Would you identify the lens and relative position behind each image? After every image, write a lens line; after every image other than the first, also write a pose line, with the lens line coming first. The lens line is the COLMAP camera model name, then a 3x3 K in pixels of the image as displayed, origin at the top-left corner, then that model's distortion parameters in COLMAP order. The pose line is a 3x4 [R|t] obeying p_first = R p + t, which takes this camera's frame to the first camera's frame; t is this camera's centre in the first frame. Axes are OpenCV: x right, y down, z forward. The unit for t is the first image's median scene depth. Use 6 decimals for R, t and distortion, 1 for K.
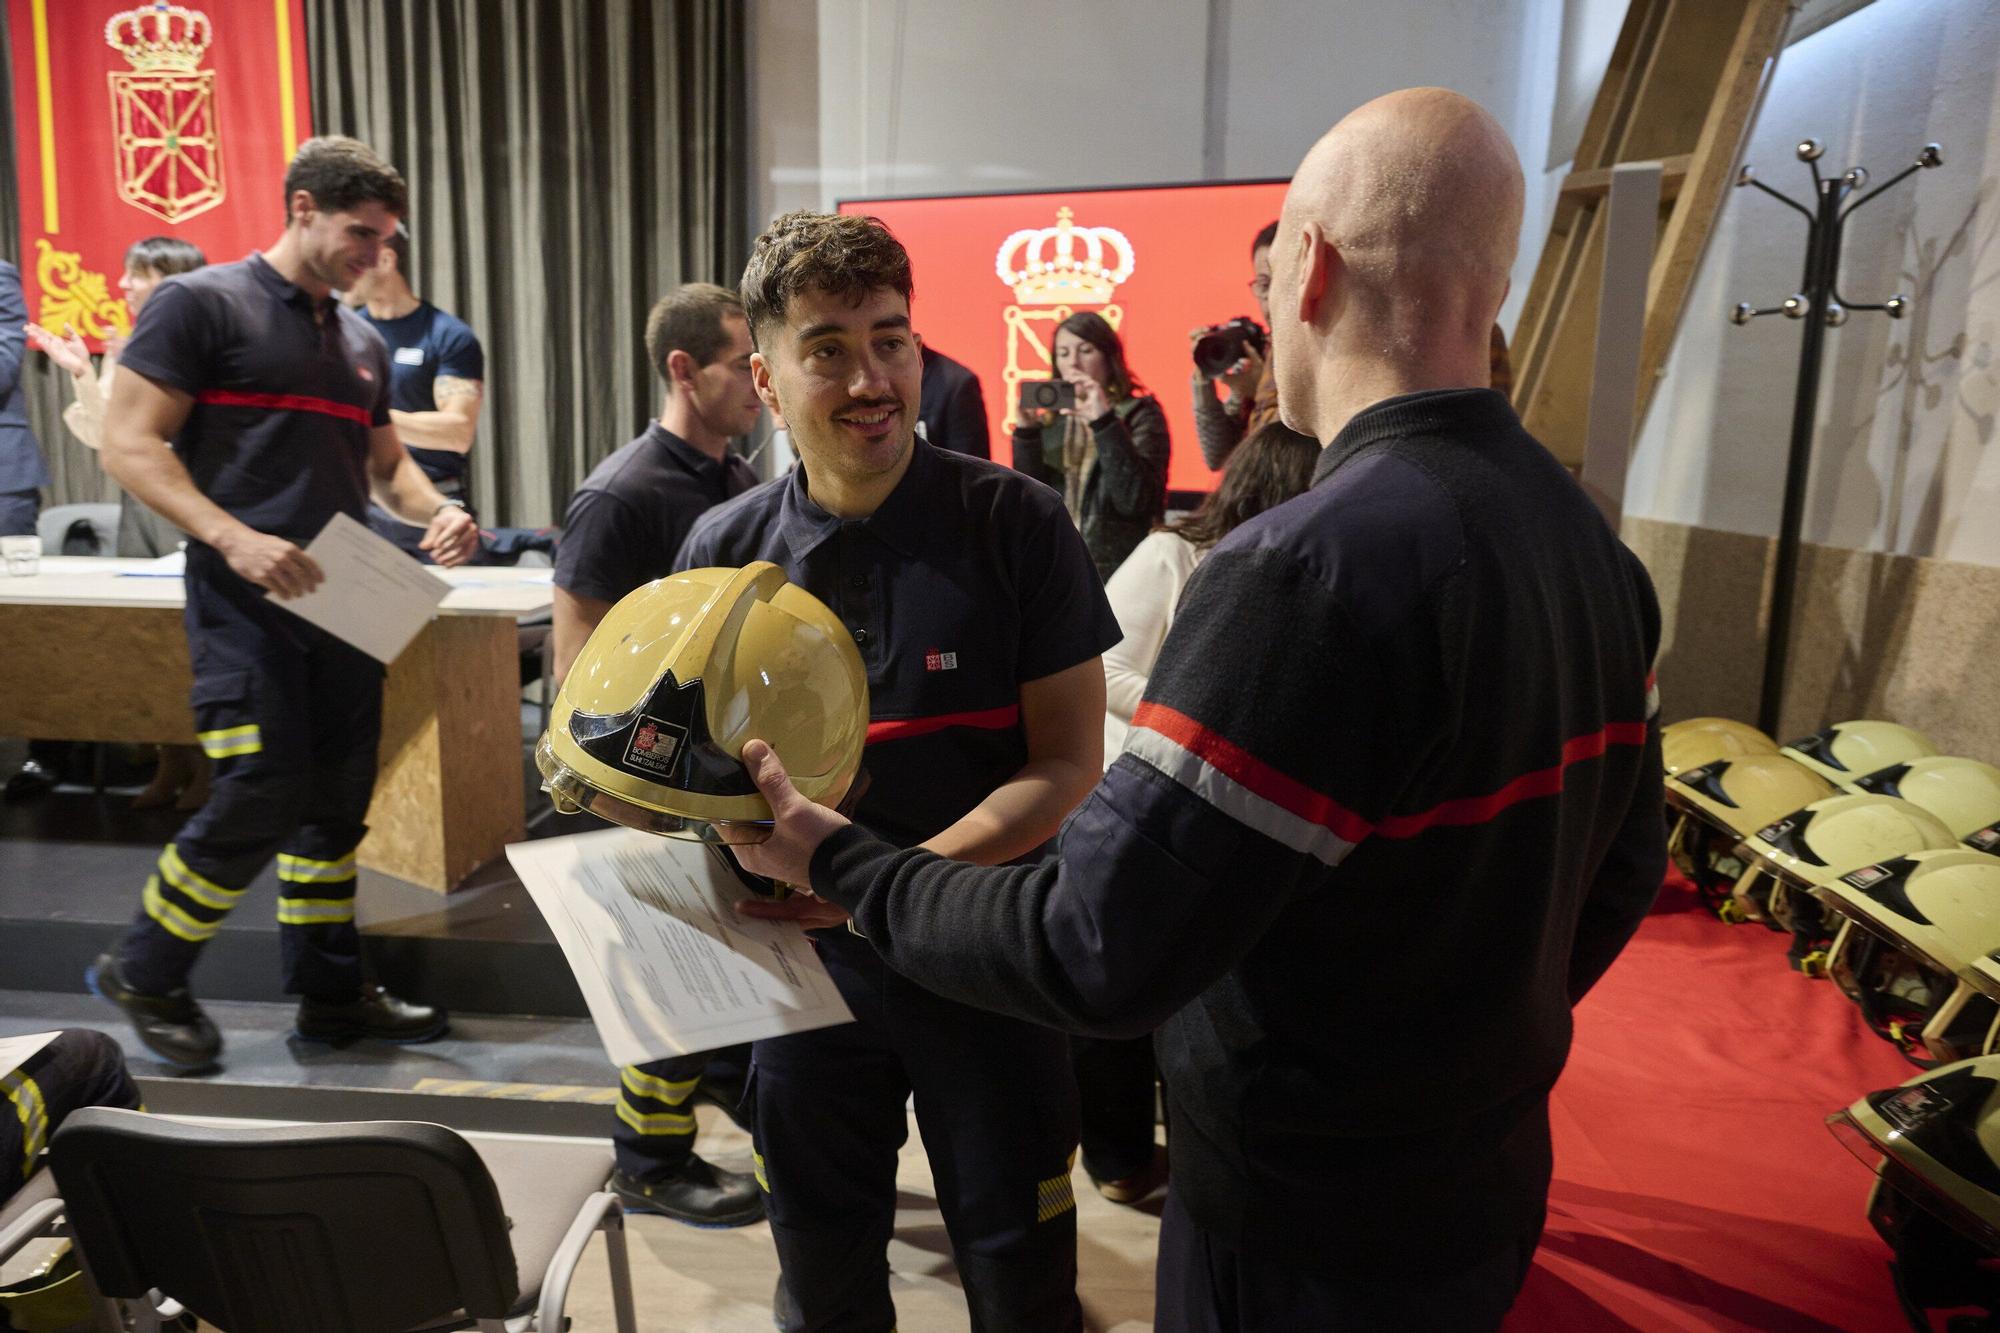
lens RADIAL K [[1297.7, 0, 1000.0], [0, 1297.7, 666.5], [0, 0, 1]] dist [-0.004738, -0.007930]
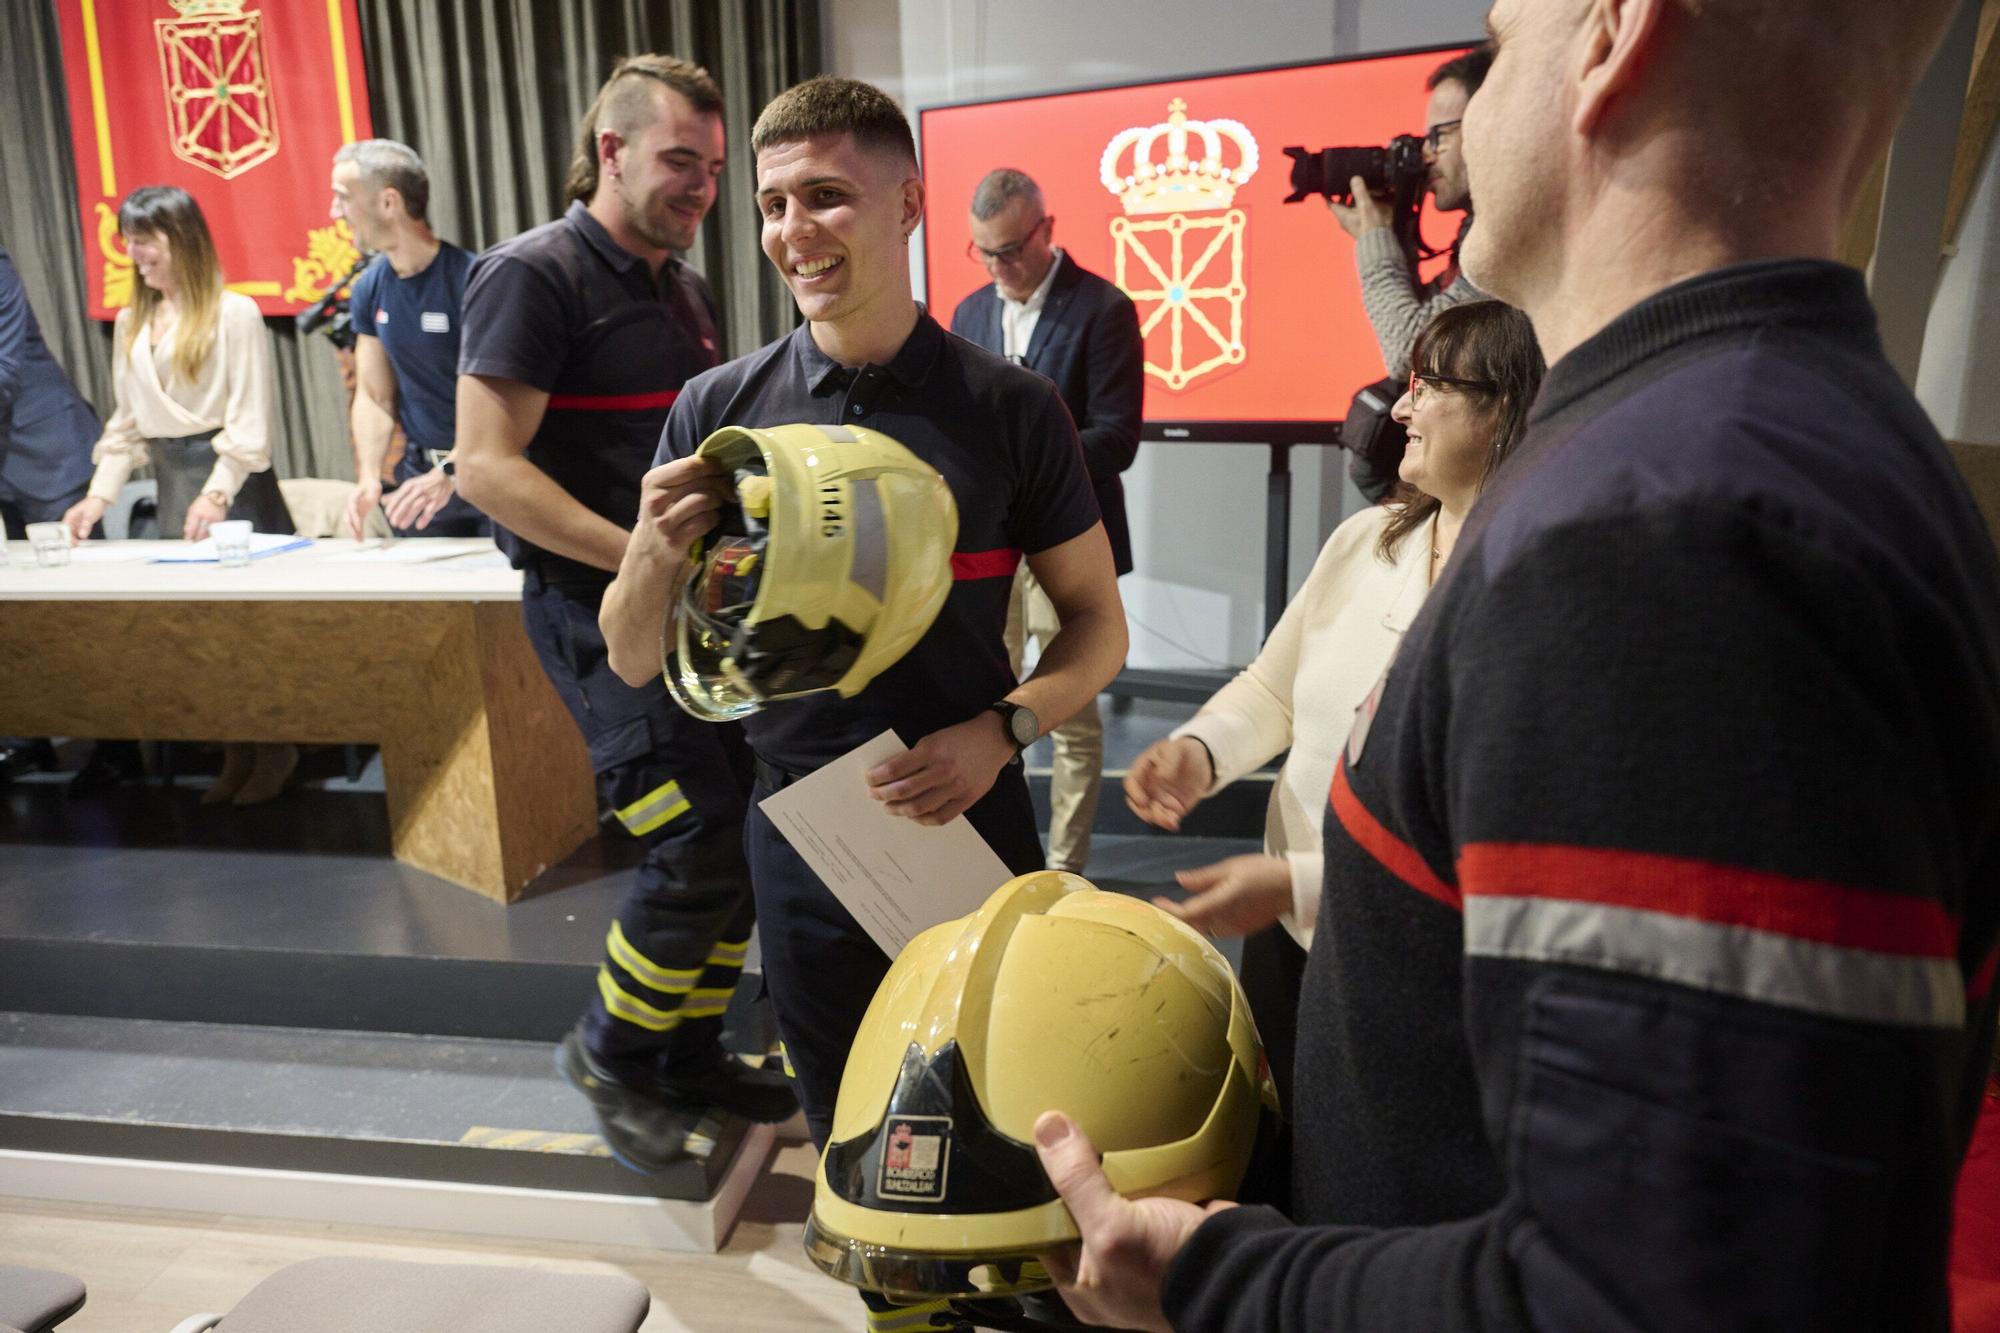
lens RADIAL K [[1297.7, 0, 1000.0], [0, 1297.7, 666.5], [0, 0, 1]] dist [-0.004738, -0.007930]
pose [[0.995681, -0.023255, -0.089877, 0.000893], [0.027732, 0.998419, 0.048894, -0.018393], [0.088598, -0.051175, 0.994752, 0.100675]]
